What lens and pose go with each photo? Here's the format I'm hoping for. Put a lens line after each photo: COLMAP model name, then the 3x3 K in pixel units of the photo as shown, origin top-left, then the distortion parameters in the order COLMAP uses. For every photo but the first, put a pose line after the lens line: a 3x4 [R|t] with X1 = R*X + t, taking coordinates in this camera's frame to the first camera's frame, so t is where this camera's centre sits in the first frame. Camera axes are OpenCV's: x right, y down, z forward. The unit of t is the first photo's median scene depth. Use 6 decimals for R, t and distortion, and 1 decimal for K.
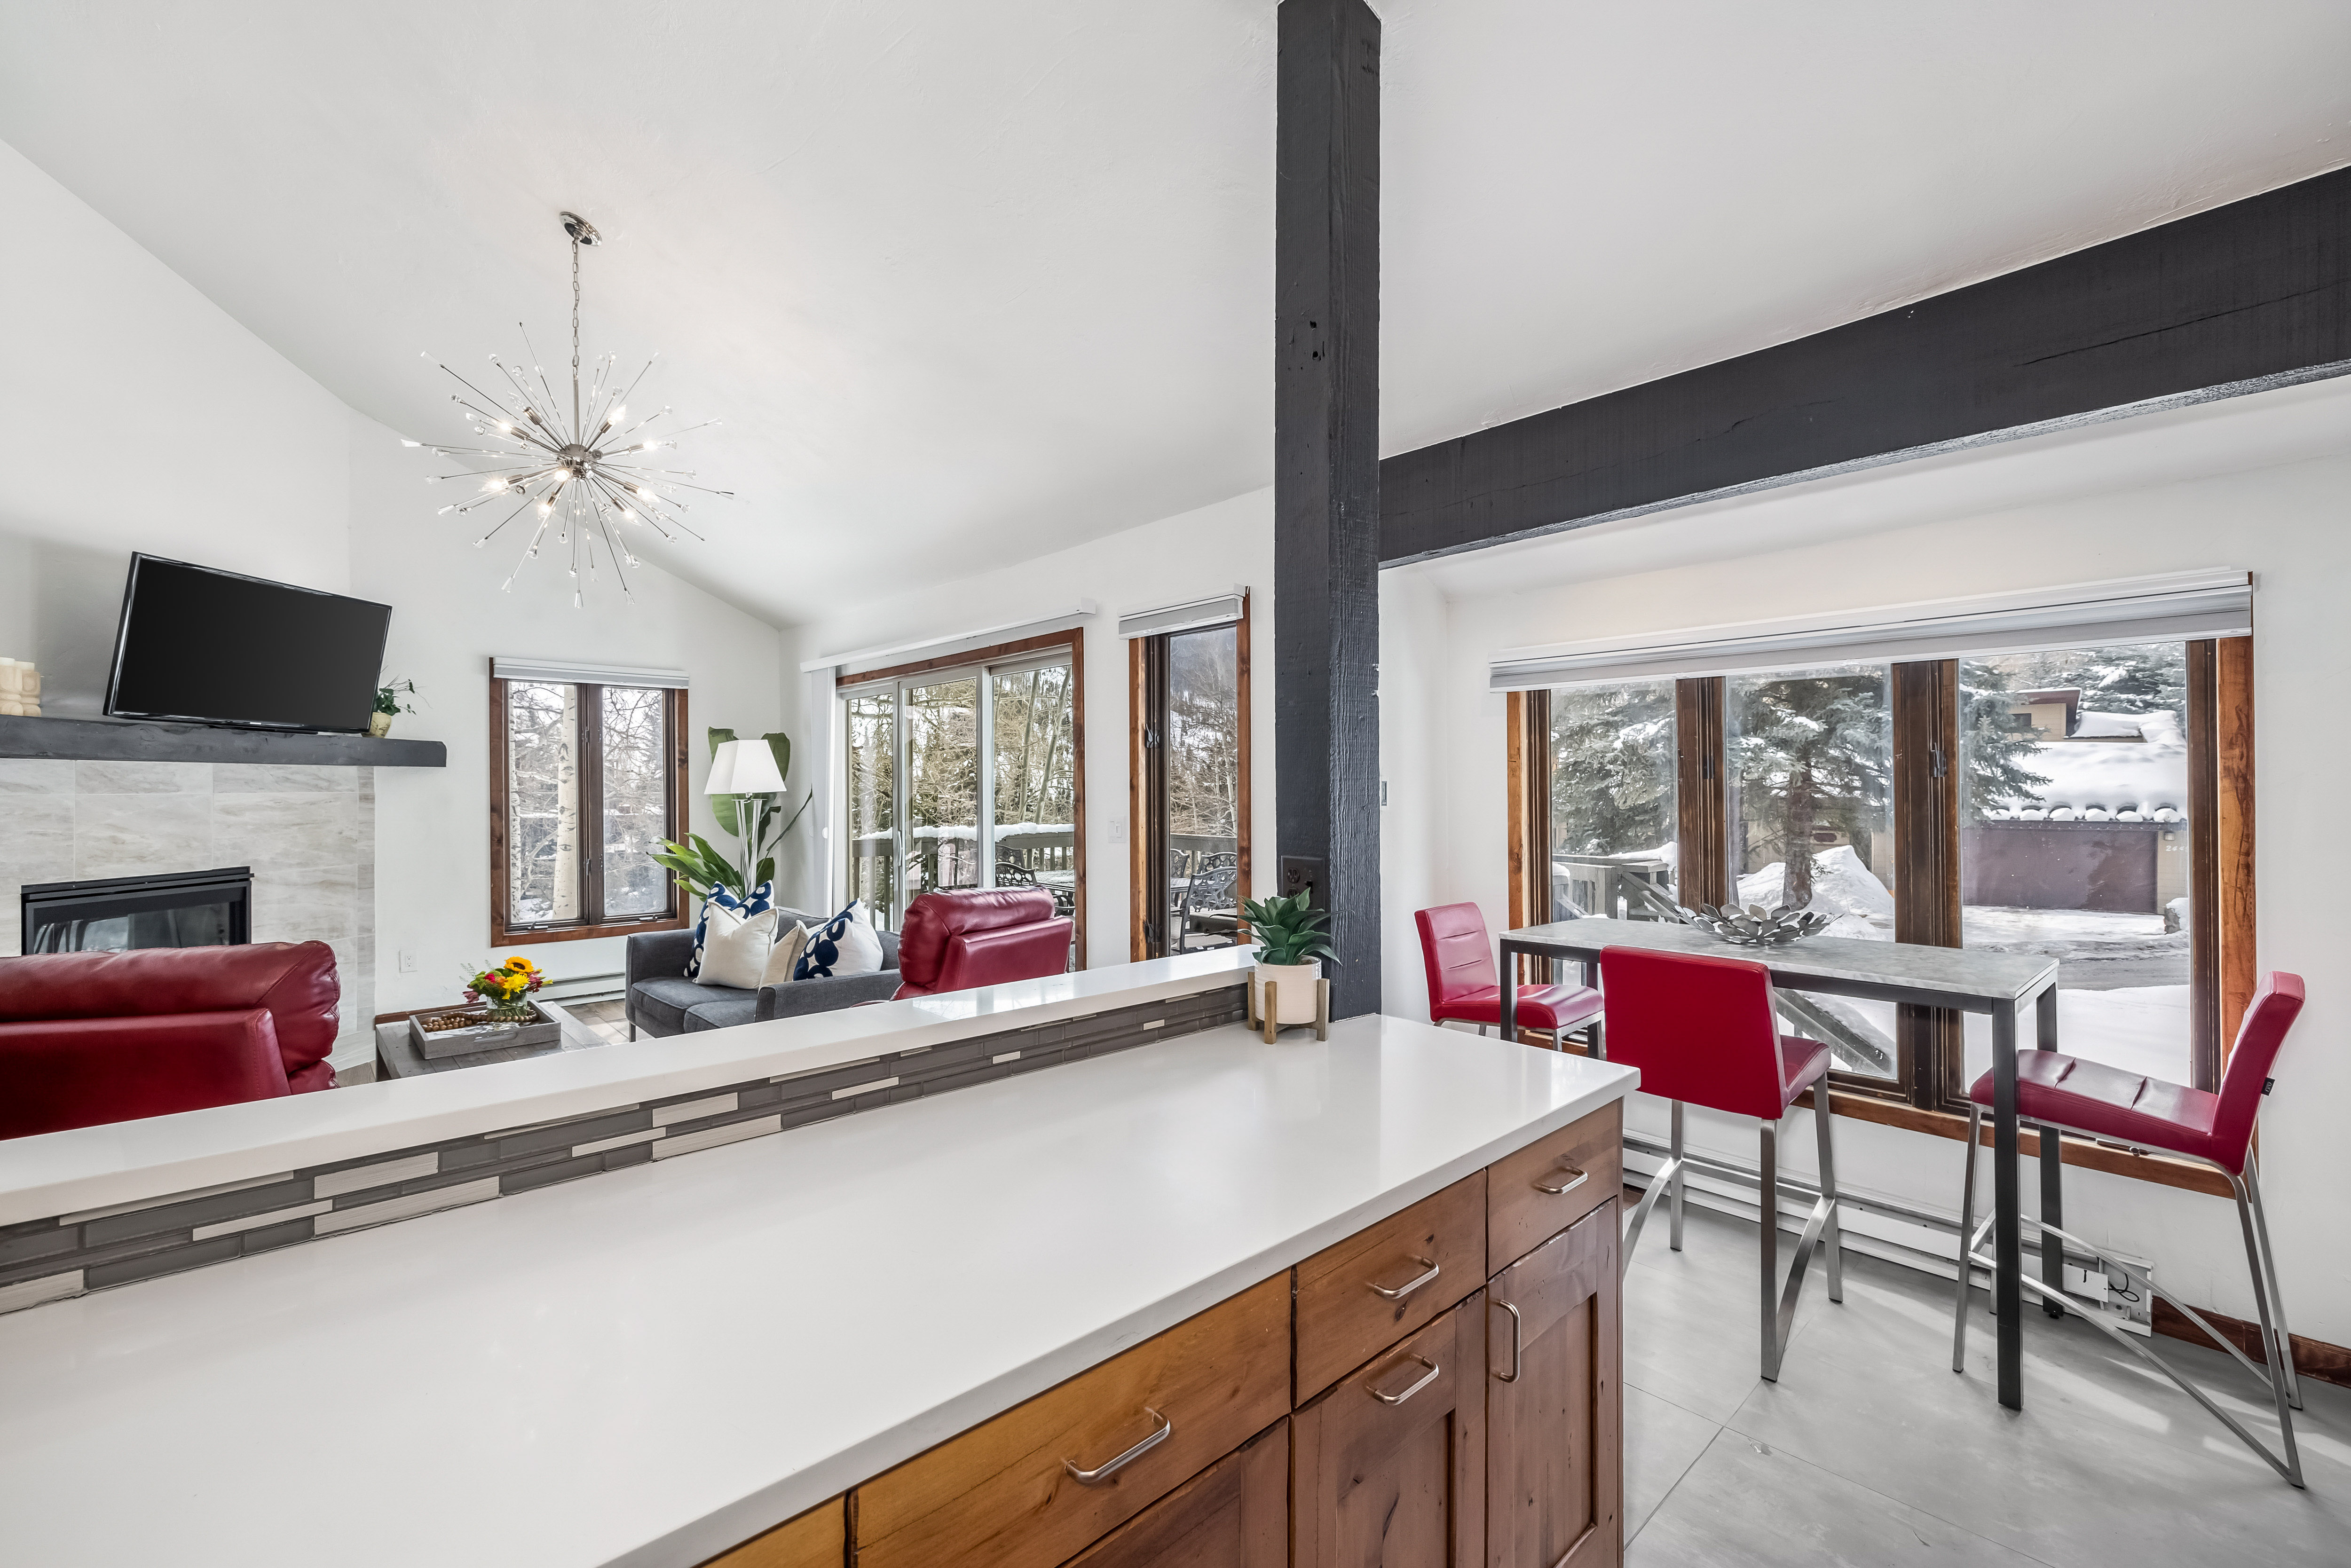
lens RADIAL K [[989.0, 0, 1172.9], [0, 989.0, 787.6], [0, 0, 1]] dist [0.001989, -0.000039]
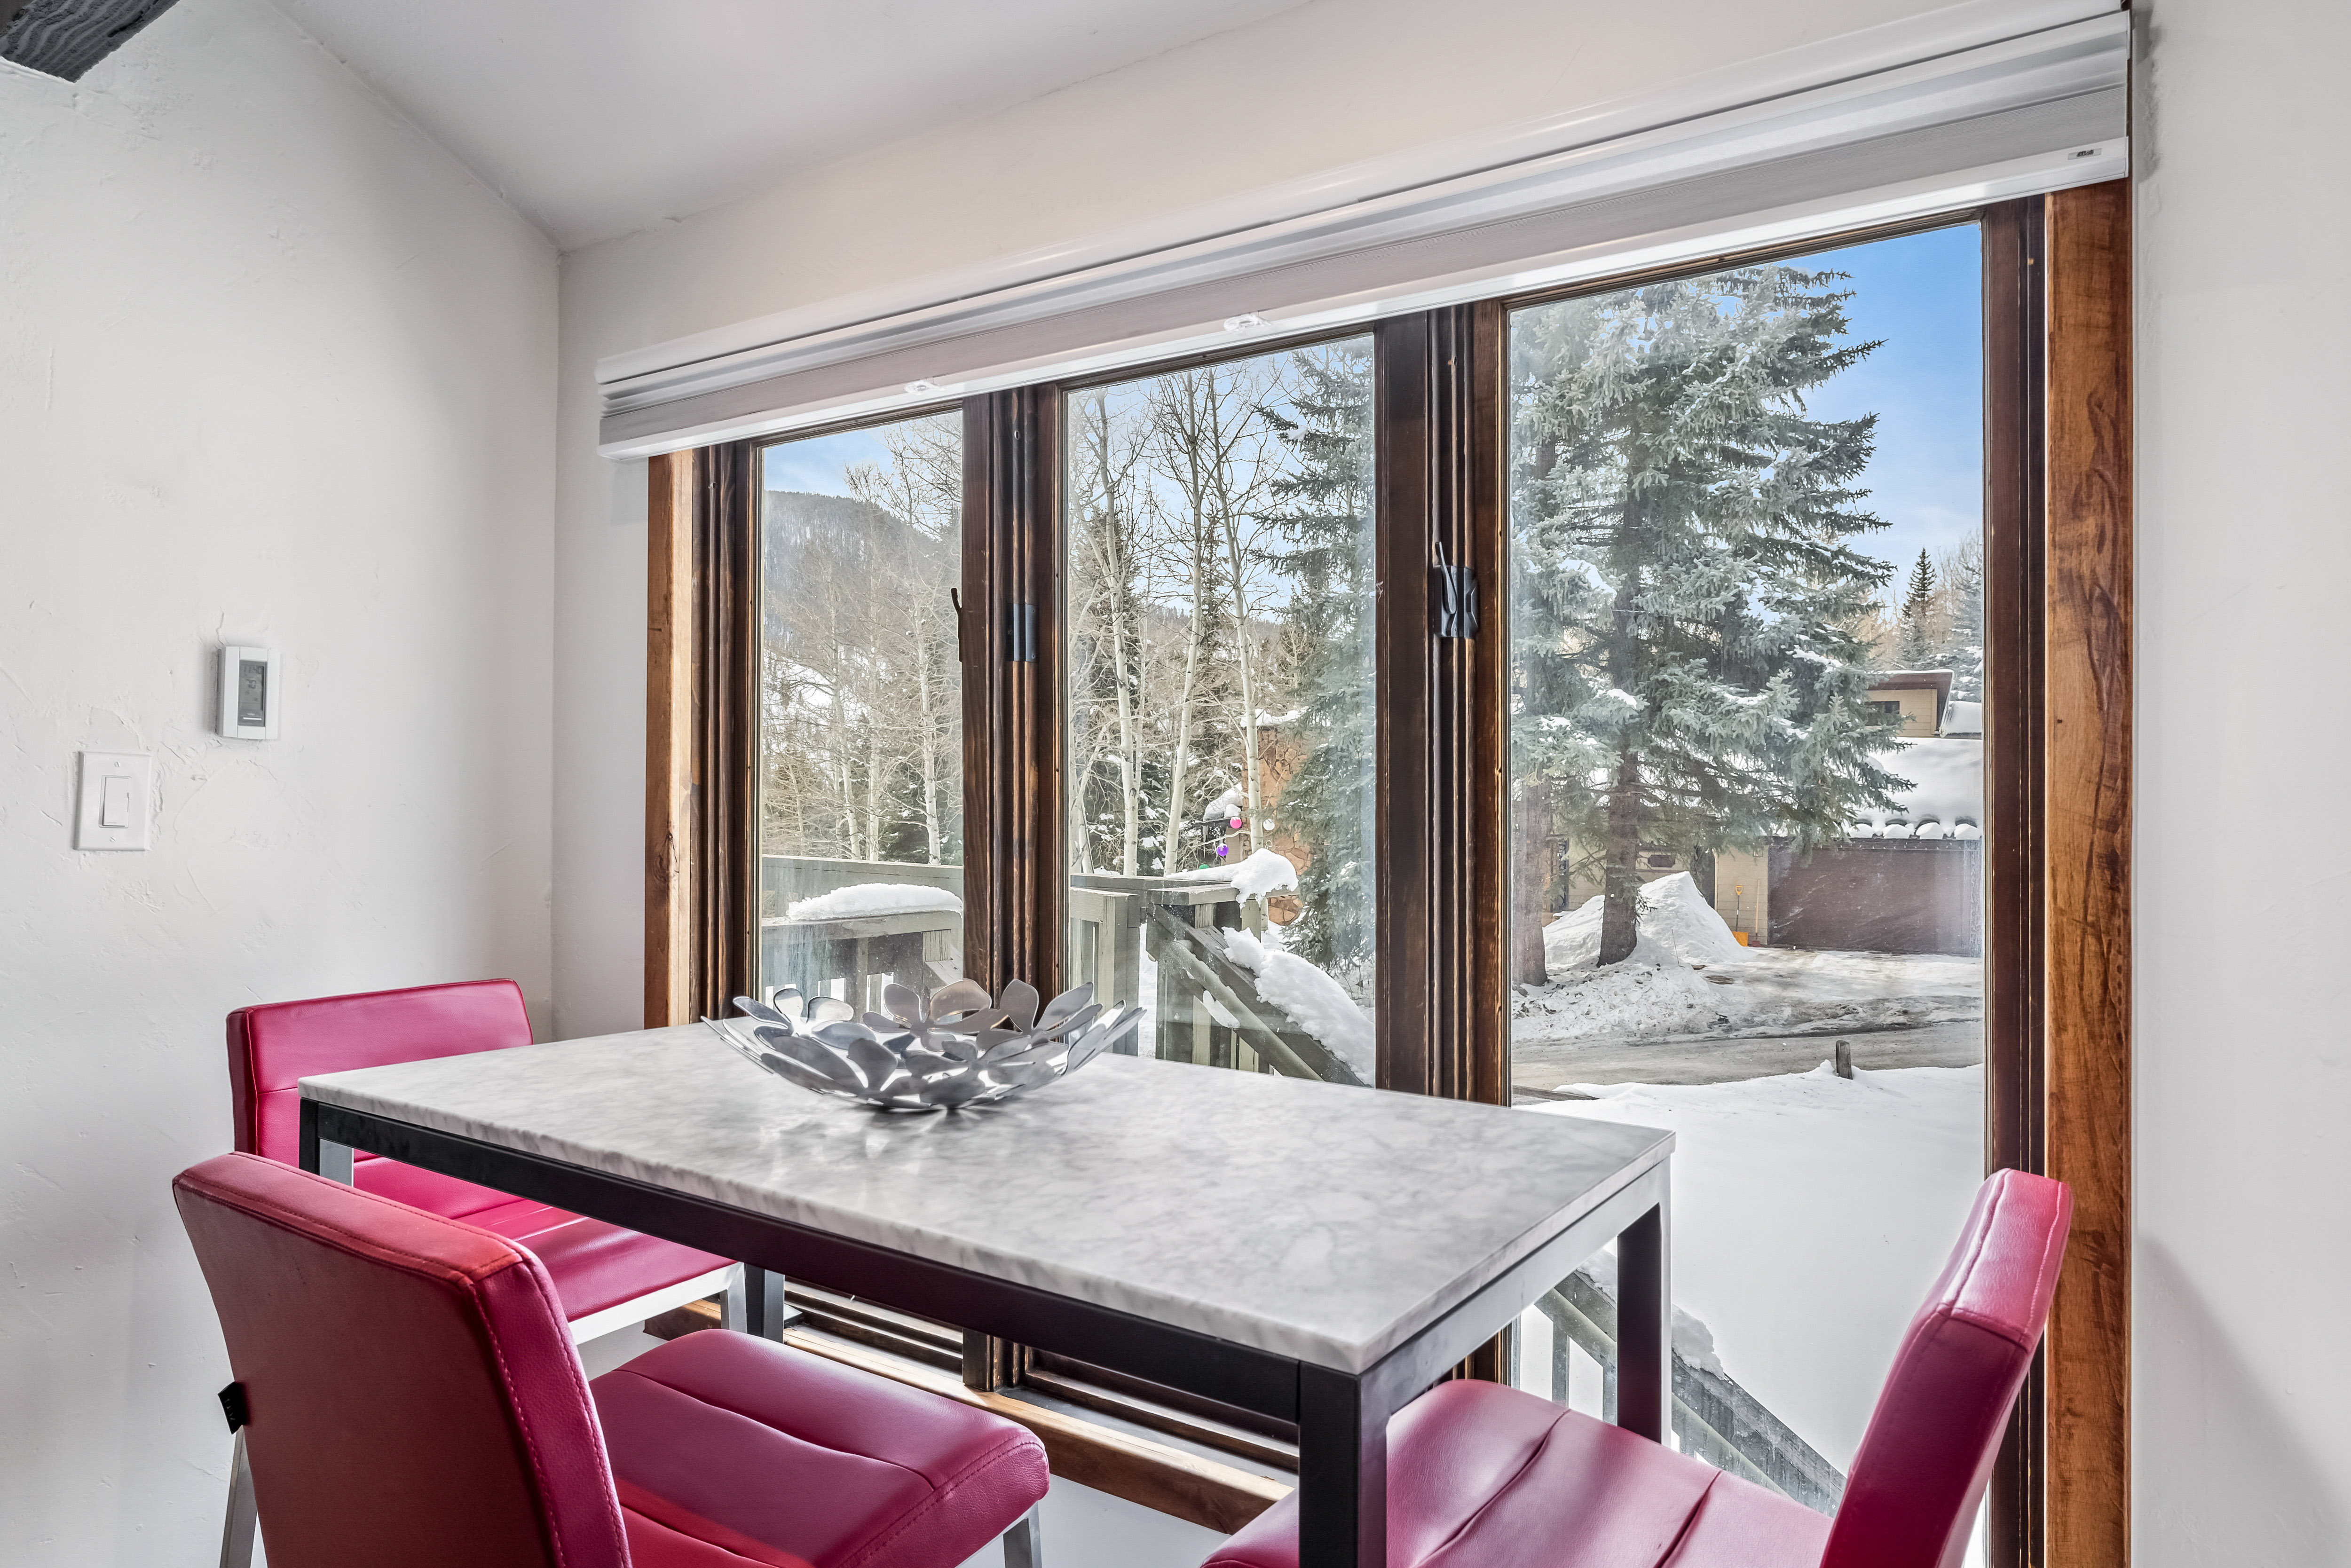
lens RADIAL K [[1441.6, 0, 1175.5], [0, 1441.6, 784.0], [0, 0, 1]] dist [-0.001969, -0.000474]
pose [[0.970487, 0.014002, 0.240748, 0.902050], [-0.012808, 0.999897, -0.006526, 0.083654], [-0.240814, 0.003250, 0.970566, 0.826021]]
